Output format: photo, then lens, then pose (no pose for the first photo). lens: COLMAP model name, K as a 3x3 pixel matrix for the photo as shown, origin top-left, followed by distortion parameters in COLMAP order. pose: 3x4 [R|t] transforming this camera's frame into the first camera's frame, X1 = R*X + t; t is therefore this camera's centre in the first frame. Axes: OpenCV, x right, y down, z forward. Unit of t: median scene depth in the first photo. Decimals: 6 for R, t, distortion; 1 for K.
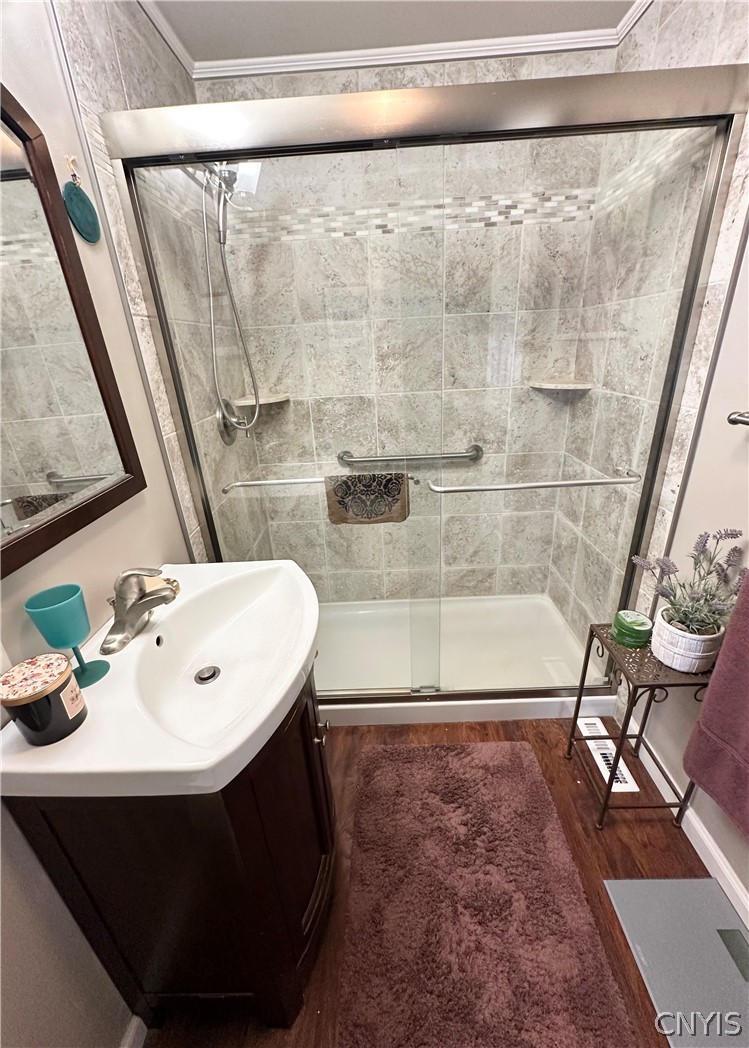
lens RADIAL K [[419.7, 0, 374.2], [0, 419.7, 525.7], [0, 0, 1]] dist [-0.004899, 0.000897]
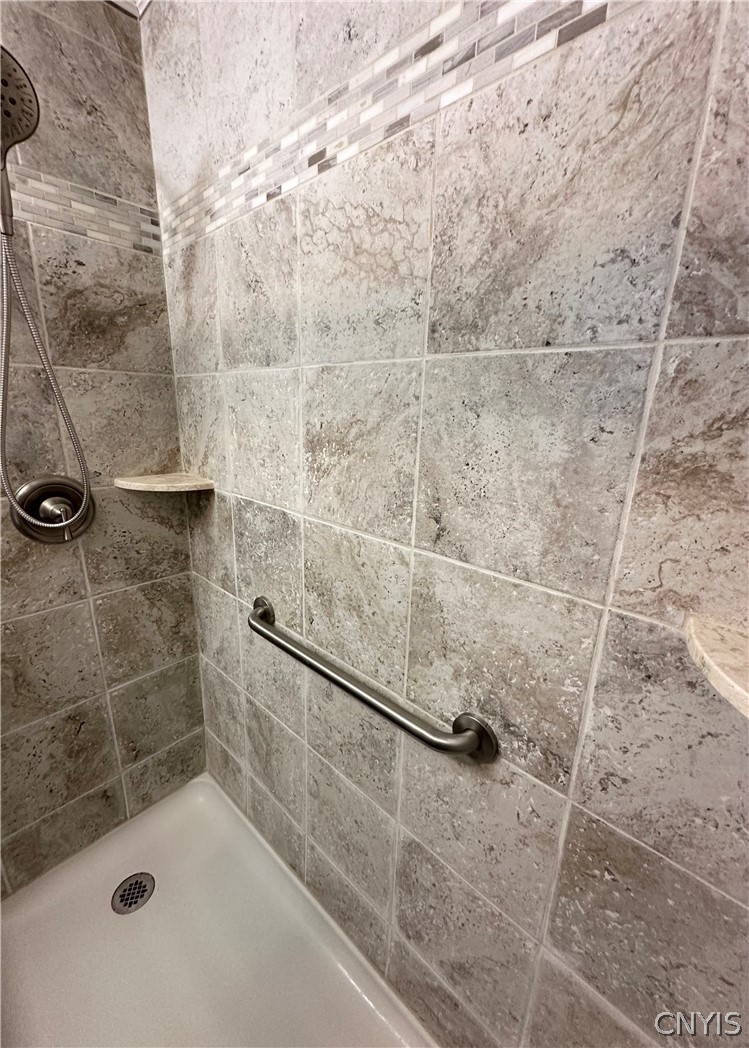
lens RADIAL K [[419.7, 0, 374.8], [0, 419.7, 525.7], [0, 0, 1]] dist [-0.004899, 0.000897]
pose [[0.742566, 0.250908, -0.621000, 0.416772], [-0.326043, 0.945322, -0.007922, -0.370896], [0.585057, 0.208355, 0.783771, 0.769193]]
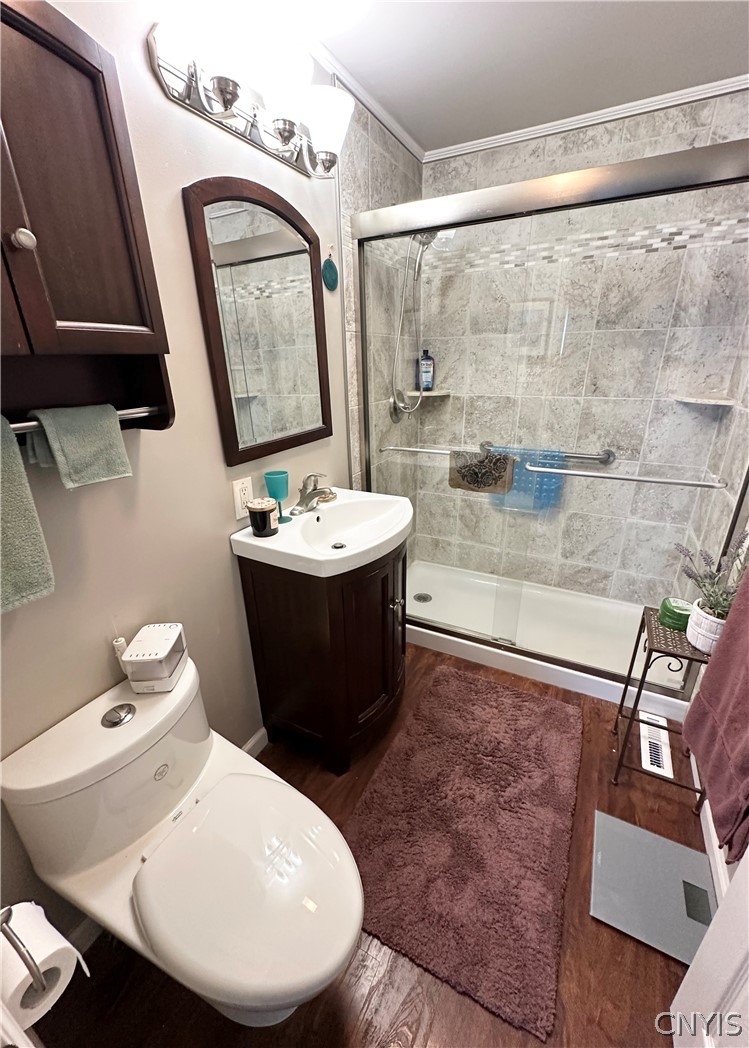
lens RADIAL K [[419.7, 0, 374.5], [0, 419.7, 526.6], [0, 0, 1]] dist [-0.004899, 0.000897]
pose [[0.891908, 0.201828, -0.404679, 0.215391], [-0.205426, 0.978045, 0.035028, 0.104300], [0.402864, 0.051890, 0.913788, -0.263026]]
